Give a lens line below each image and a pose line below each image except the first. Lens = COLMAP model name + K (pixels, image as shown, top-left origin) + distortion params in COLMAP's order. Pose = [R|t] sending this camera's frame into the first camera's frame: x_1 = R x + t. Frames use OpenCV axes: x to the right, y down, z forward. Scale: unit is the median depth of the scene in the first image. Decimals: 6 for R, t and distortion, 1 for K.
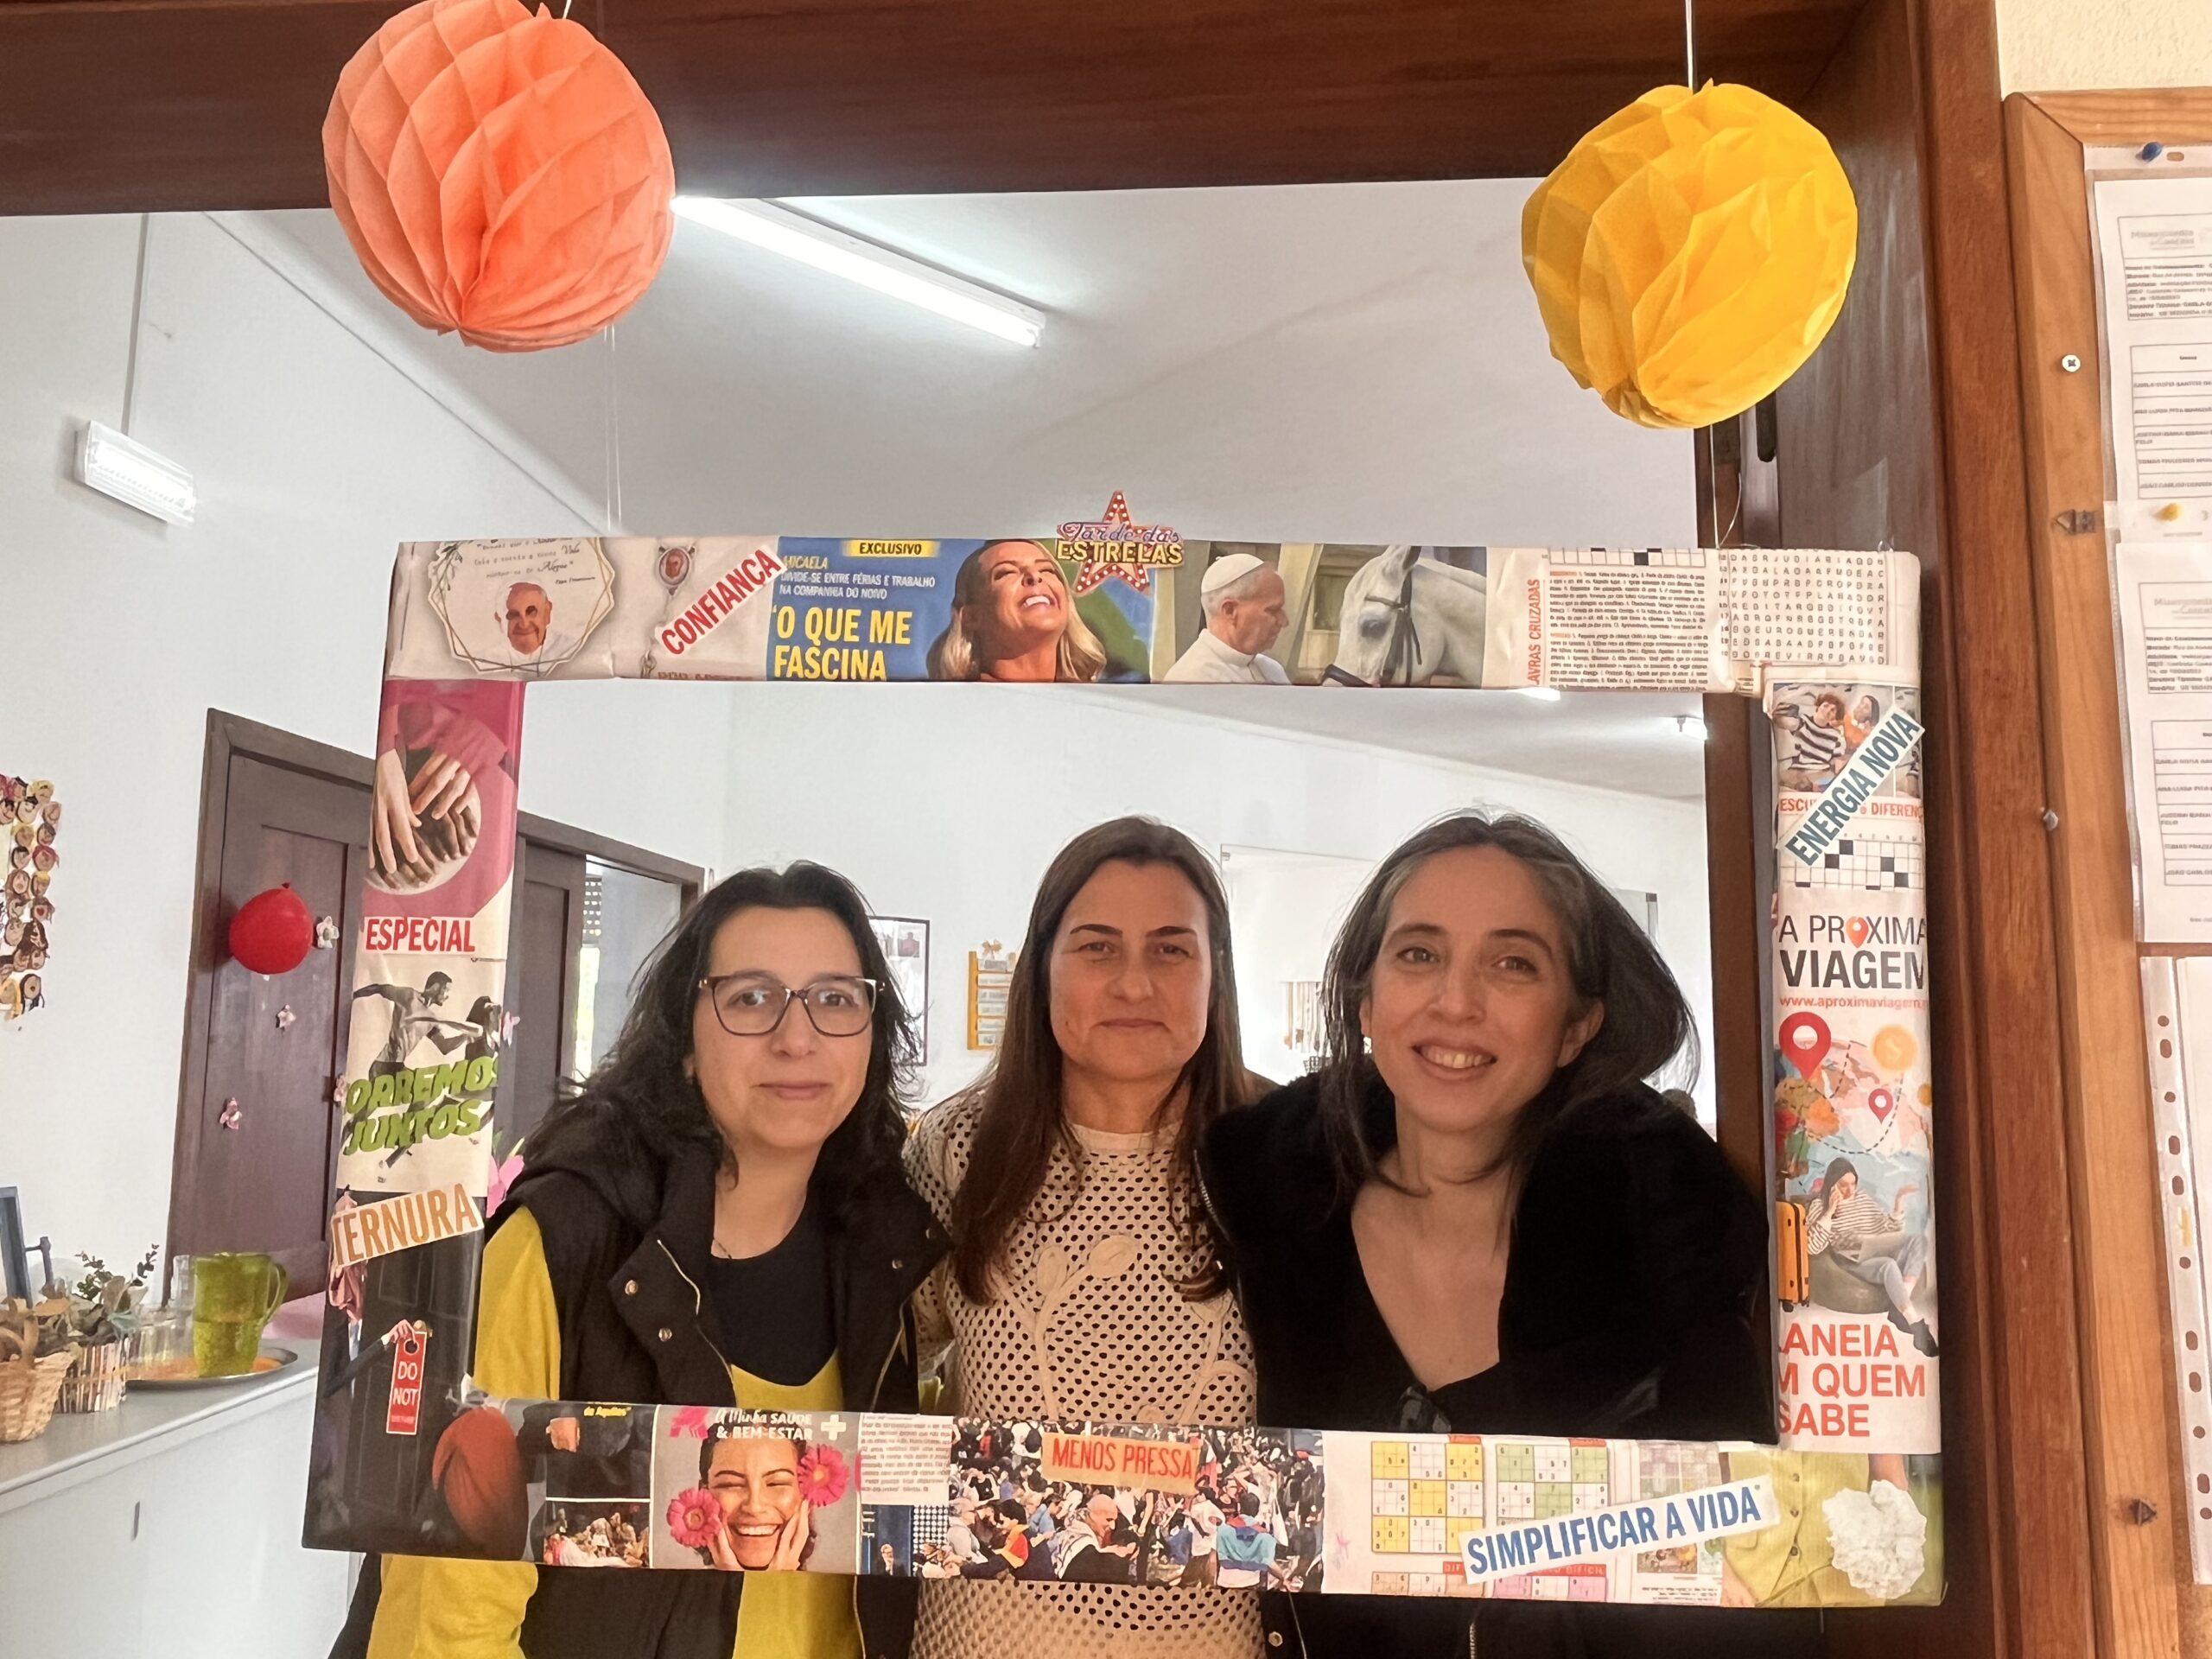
lens RADIAL K [[1596.4, 0, 1083.4], [0, 1596.4, 834.1], [0, 0, 1]] dist [-0.002327, 0.018667]
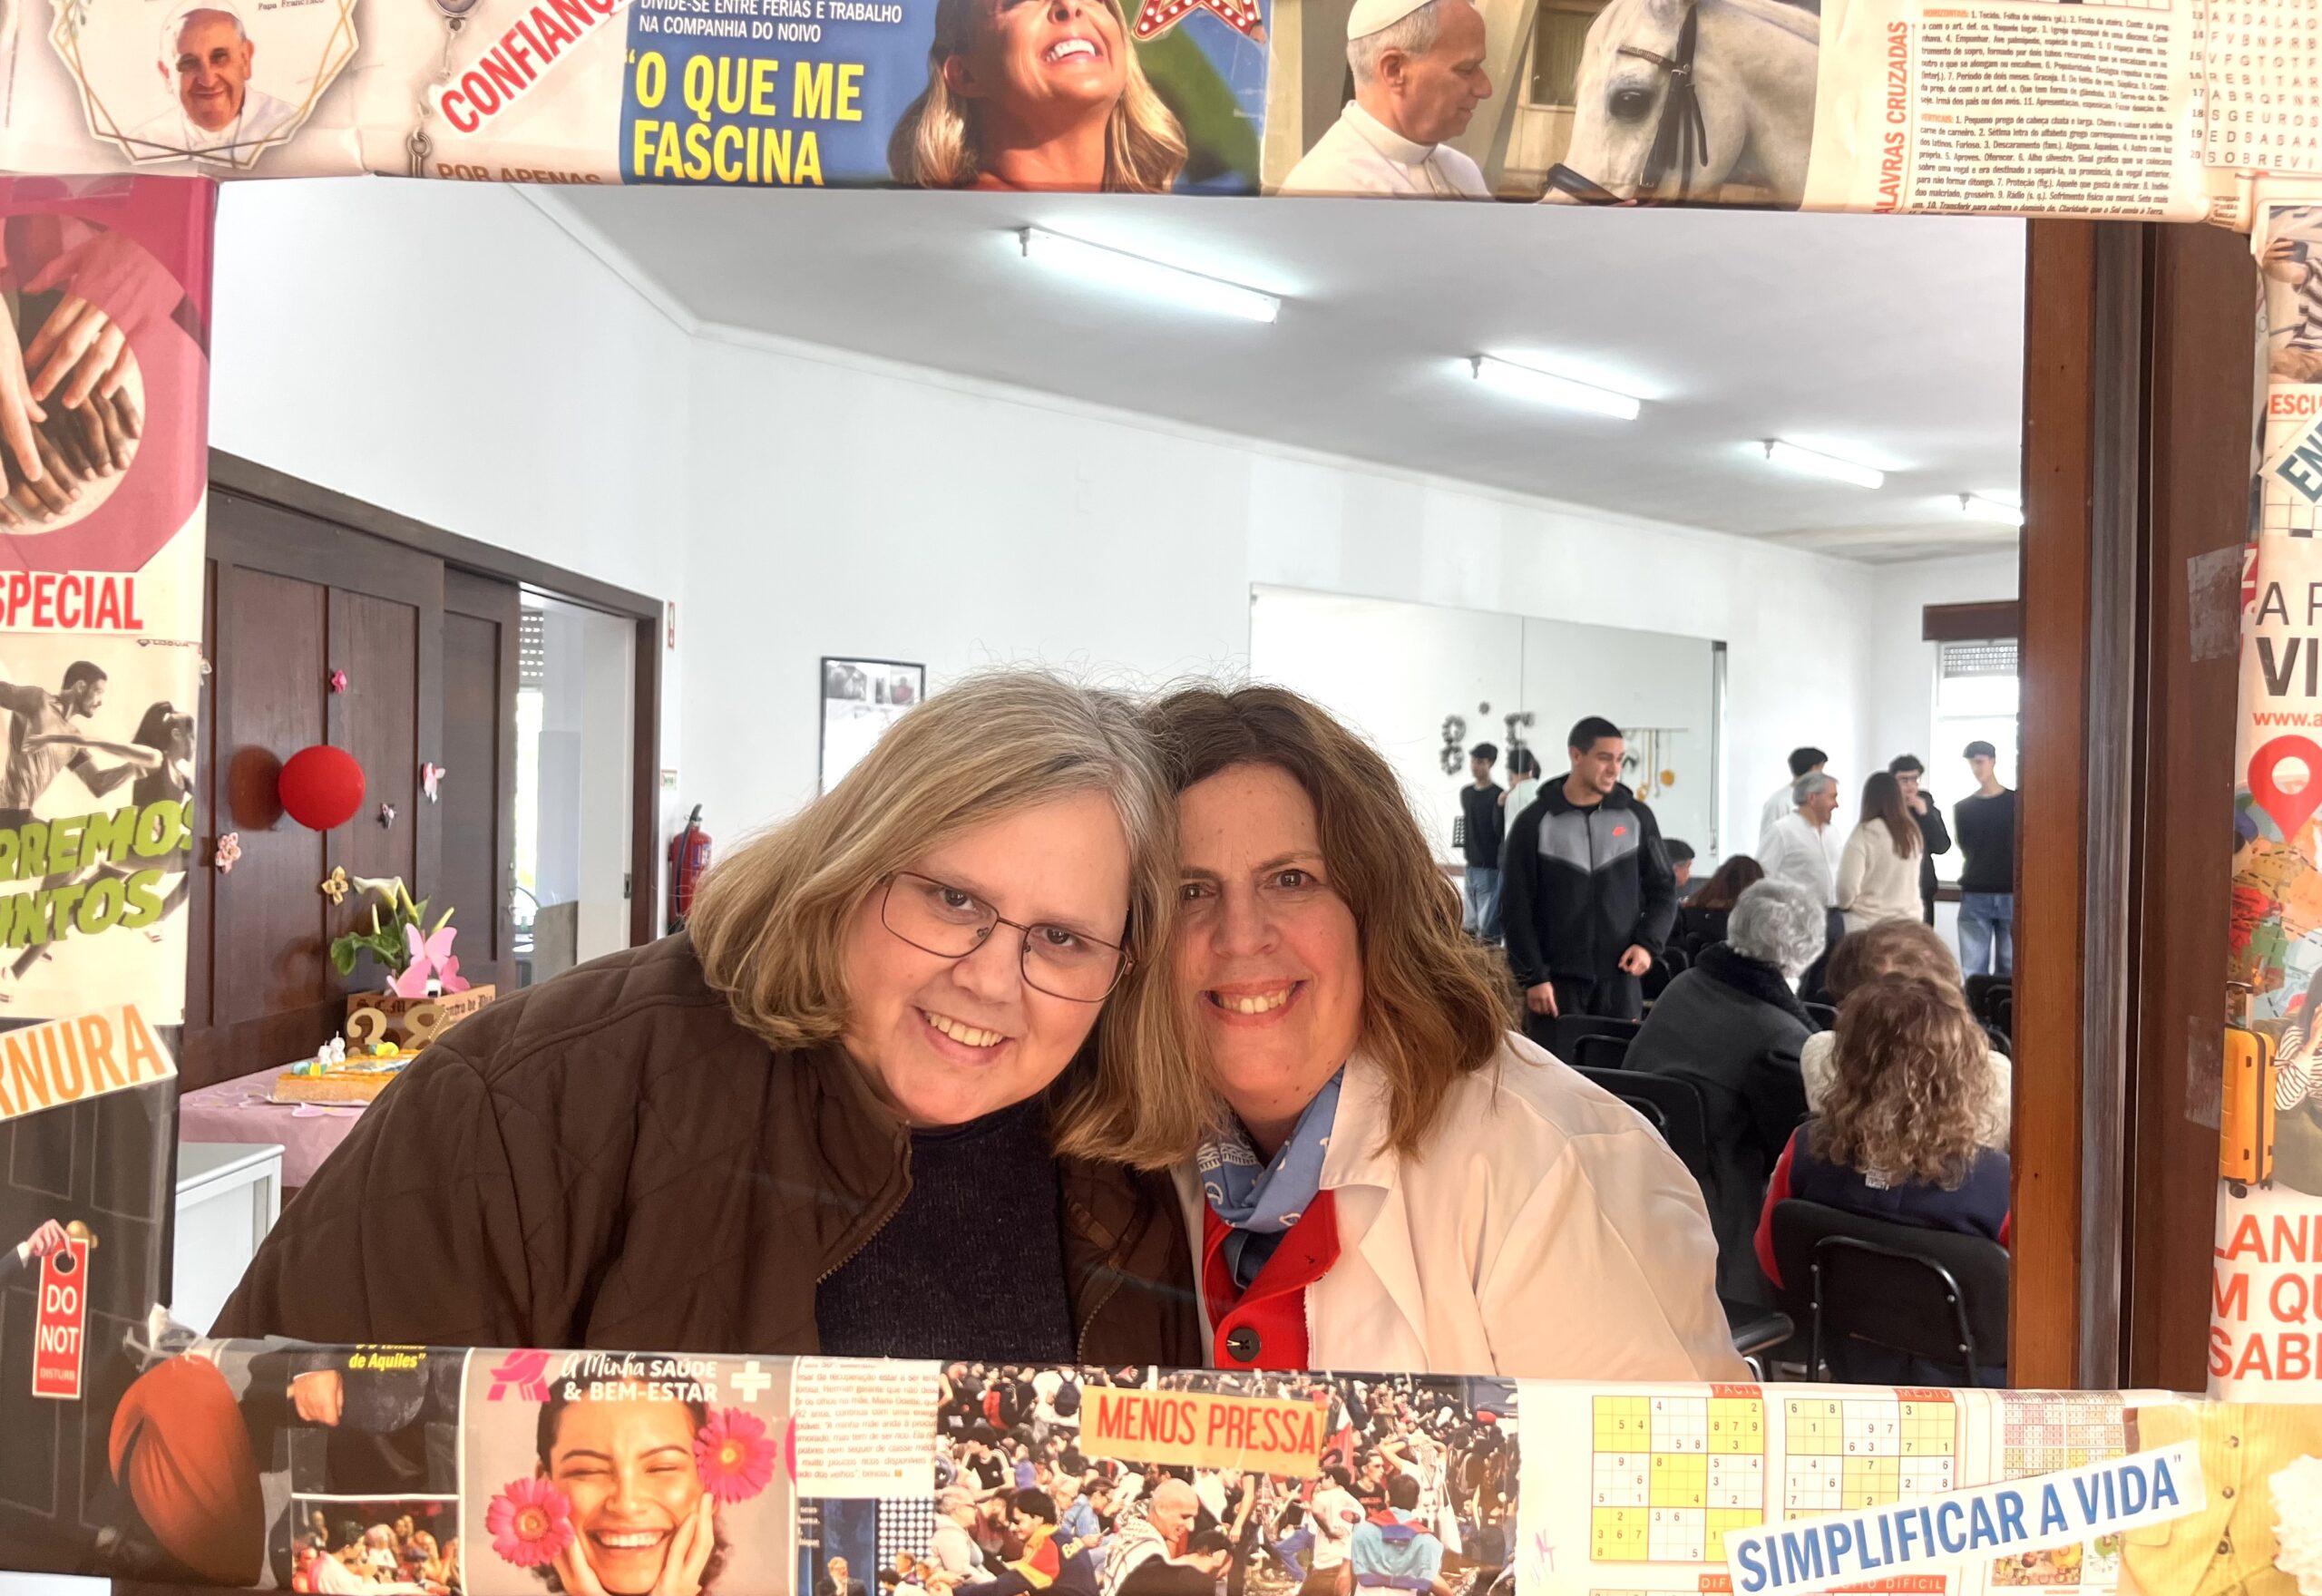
lens RADIAL K [[1779.1, 0, 1170.9], [0, 1779.1, 776.0], [0, 0, 1]] dist [0.059256, -0.075317]
pose [[0.999140, 0.003422, 0.041316, -0.019641], [-0.008162, 0.993322, 0.115090, 0.047941], [-0.040647, -0.115328, 0.992495, 0.304030]]
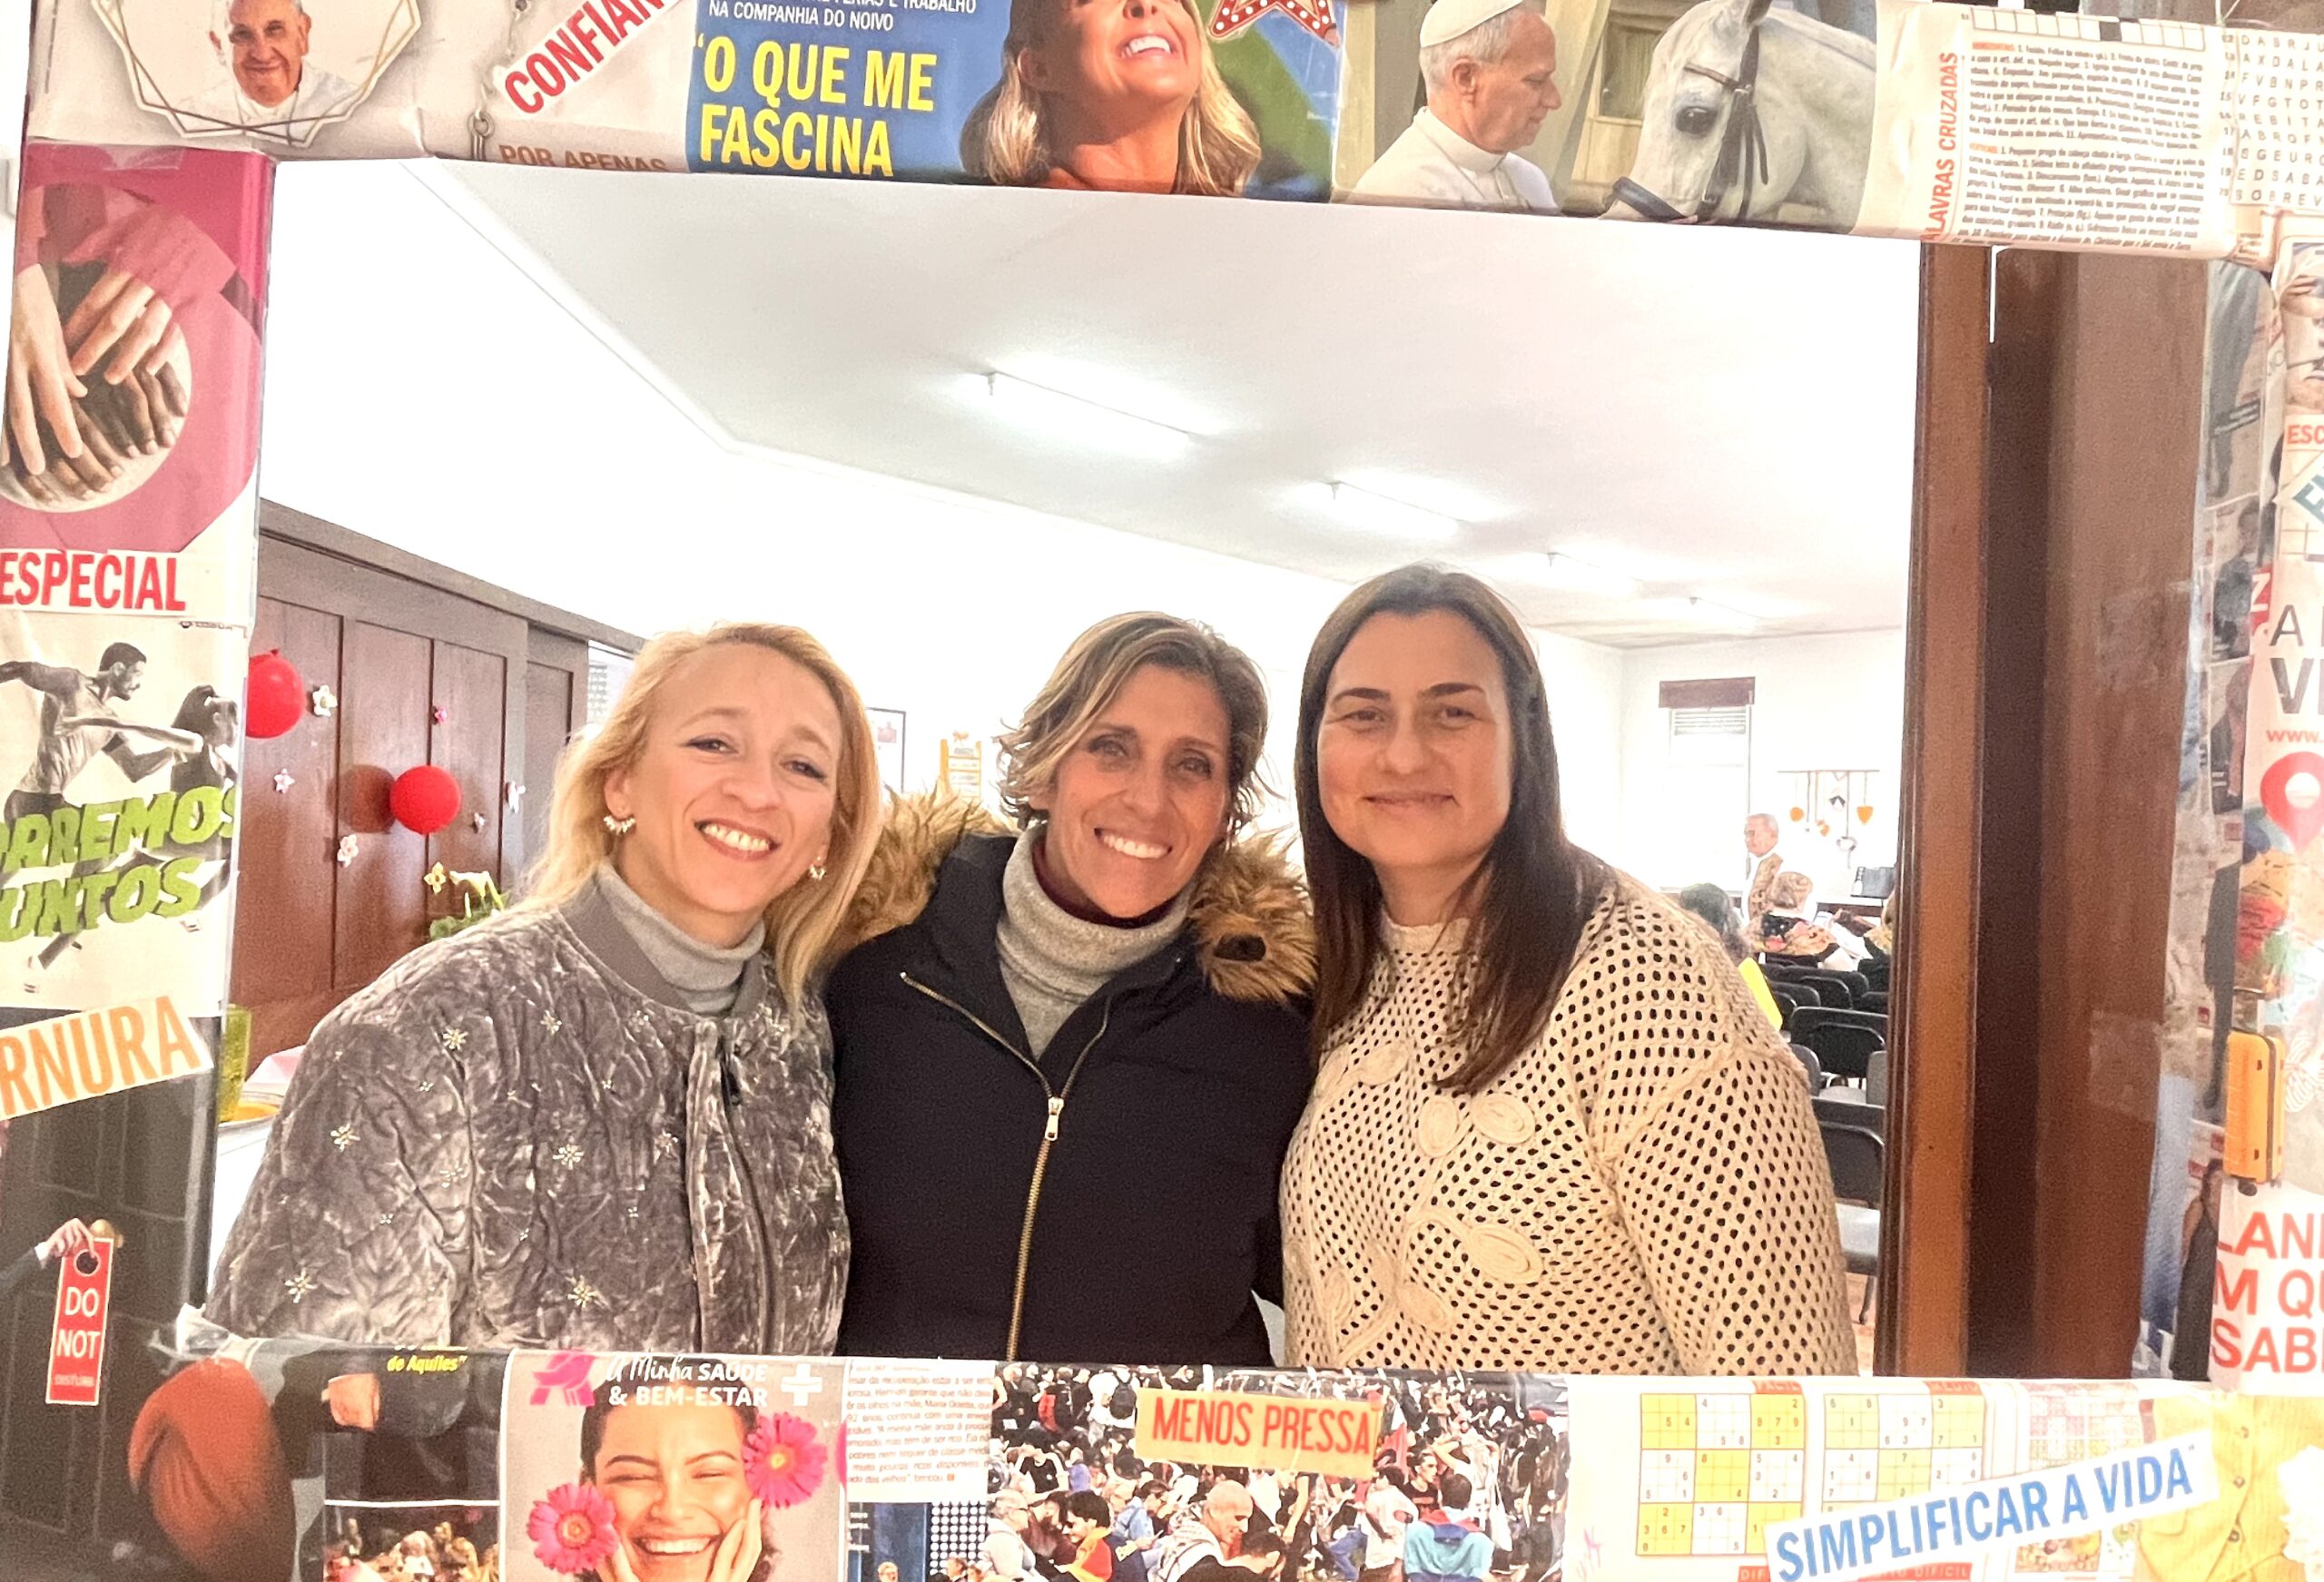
lens RADIAL K [[1381.7, 0, 1156.7], [0, 1381.7, 793.1], [0, 0, 1]] dist [-0.008817, 0.009549]
pose [[0.996275, 0.017201, 0.084495, -0.065682], [-0.026338, 0.993776, 0.108242, 0.077274], [-0.082107, -0.110064, 0.990527, 0.464081]]
